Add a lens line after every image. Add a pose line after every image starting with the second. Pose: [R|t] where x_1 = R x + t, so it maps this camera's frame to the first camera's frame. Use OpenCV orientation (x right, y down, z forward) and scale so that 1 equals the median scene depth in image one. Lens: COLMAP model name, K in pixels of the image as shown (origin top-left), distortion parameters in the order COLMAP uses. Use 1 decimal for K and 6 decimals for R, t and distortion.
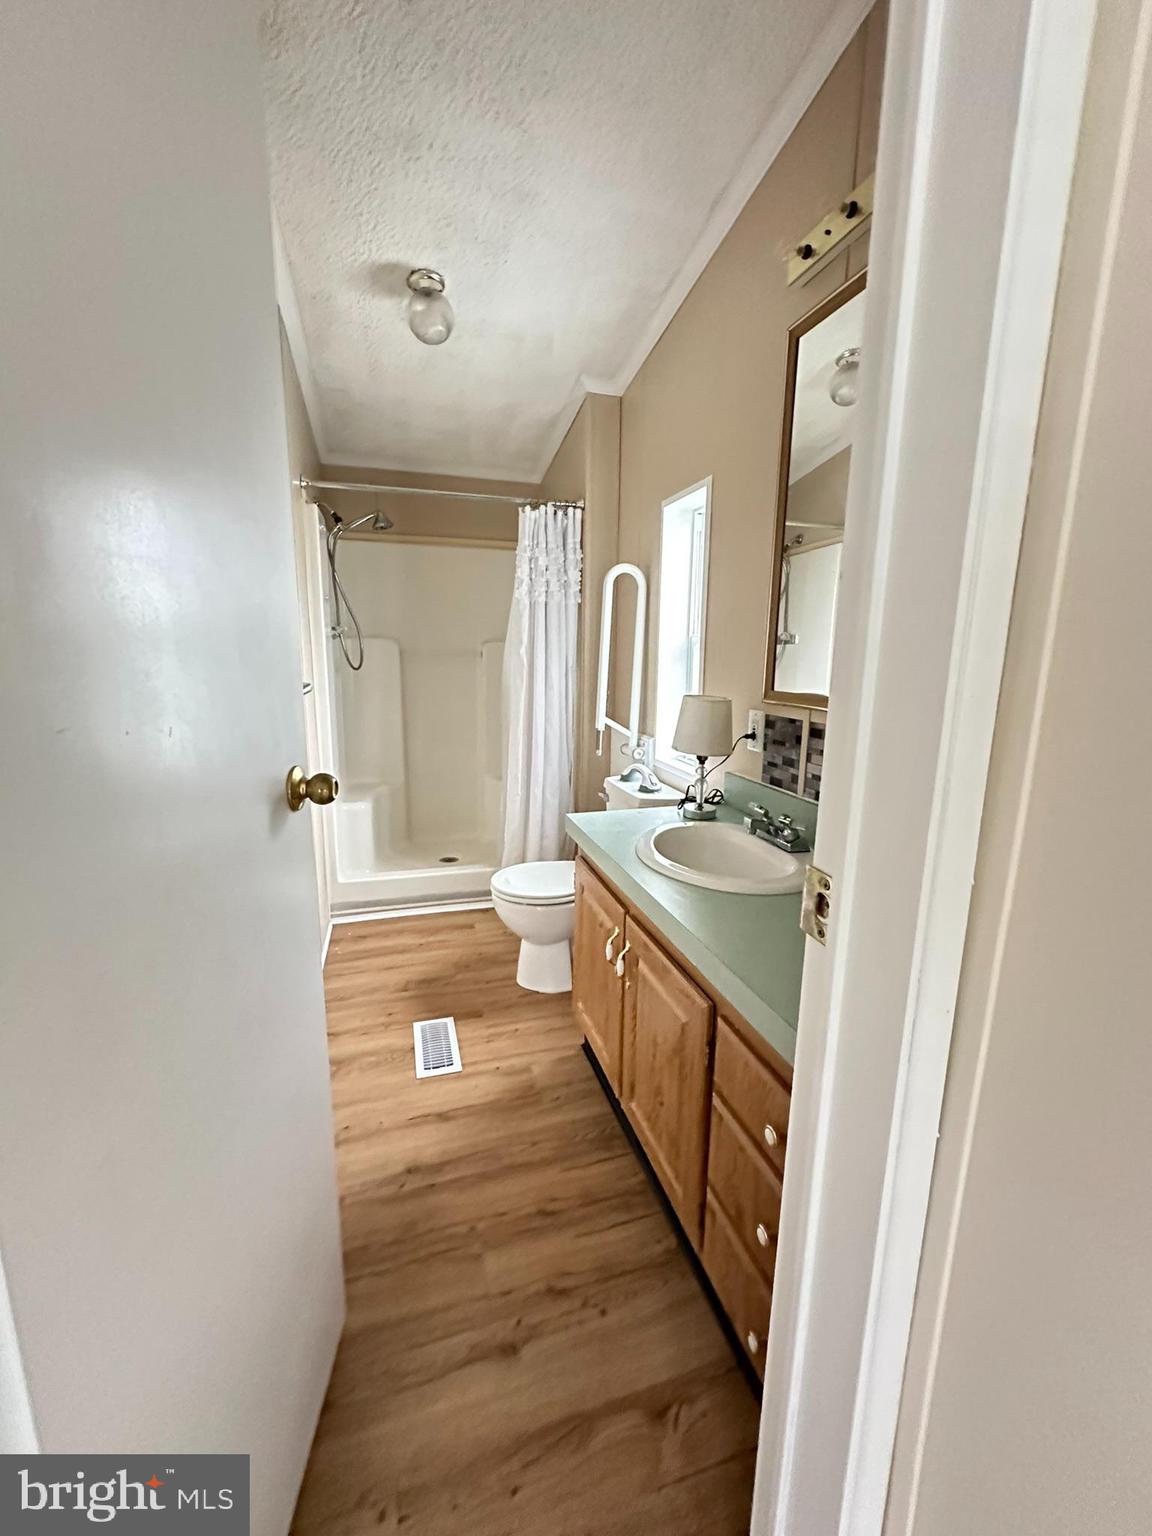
lens RADIAL K [[611.6, 0, 571.4], [0, 611.6, 757.8], [0, 0, 1]] dist [0.004334, -0.000086]
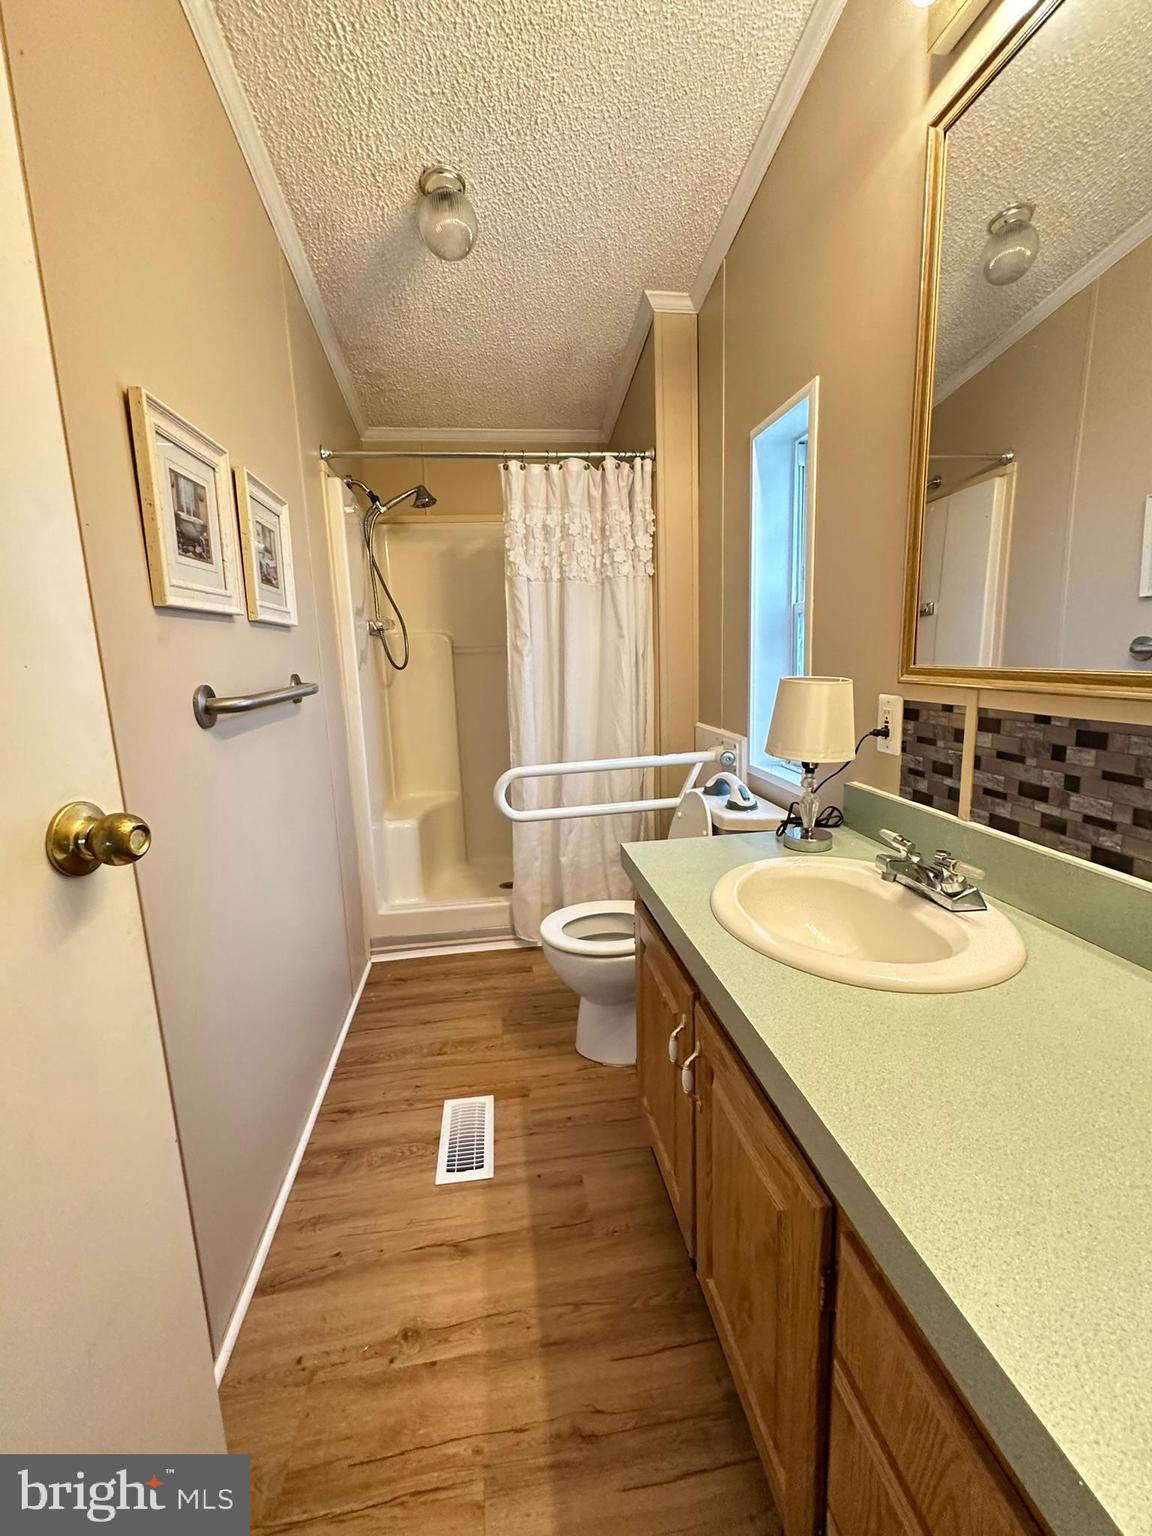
lens RADIAL K [[611.6, 0, 585.3], [0, 611.6, 760.3], [0, 0, 1]] dist [0.004334, -0.000086]
pose [[0.987825, -0.021428, -0.154089, 0.064769], [0.021475, 0.999768, -0.001356, -0.009785], [0.154083, -0.001970, 0.988056, 0.252827]]
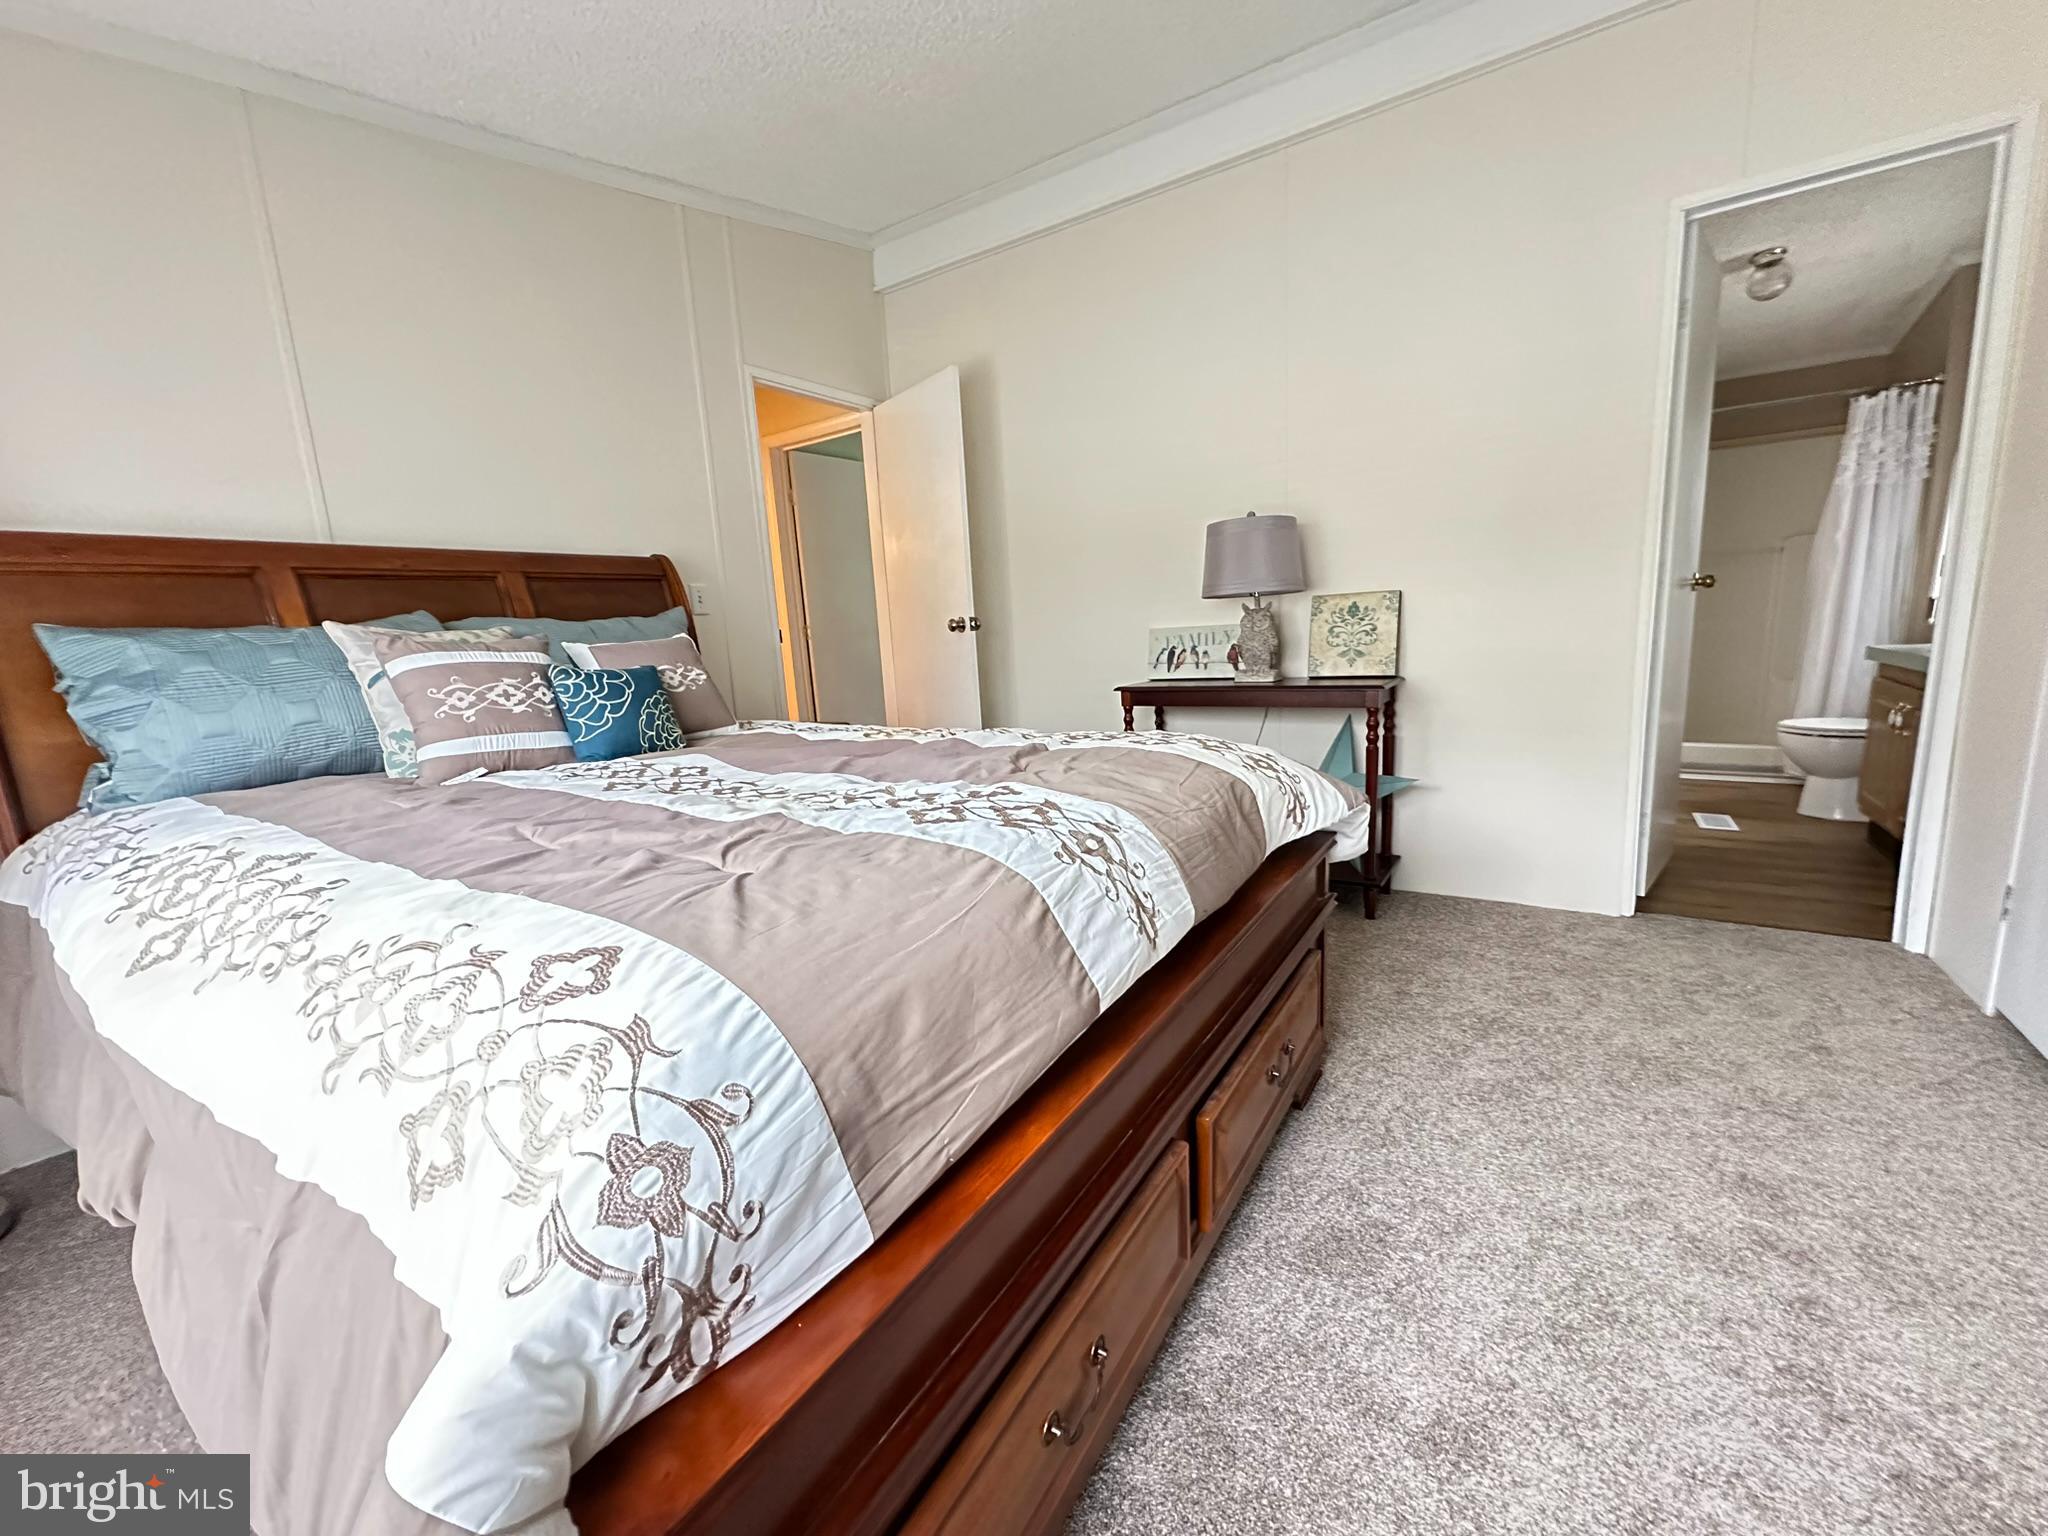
lens RADIAL K [[815.5, 0, 1028.2], [0, 815.5, 769.5], [0, 0, 1]] dist [0.004334, -0.000086]
pose [[0.653472, 0.082669, -0.752423, 0.144841], [-0.067807, 0.996415, 0.050587, 0.359430], [0.753908, 0.017963, 0.656735, -1.388892]]
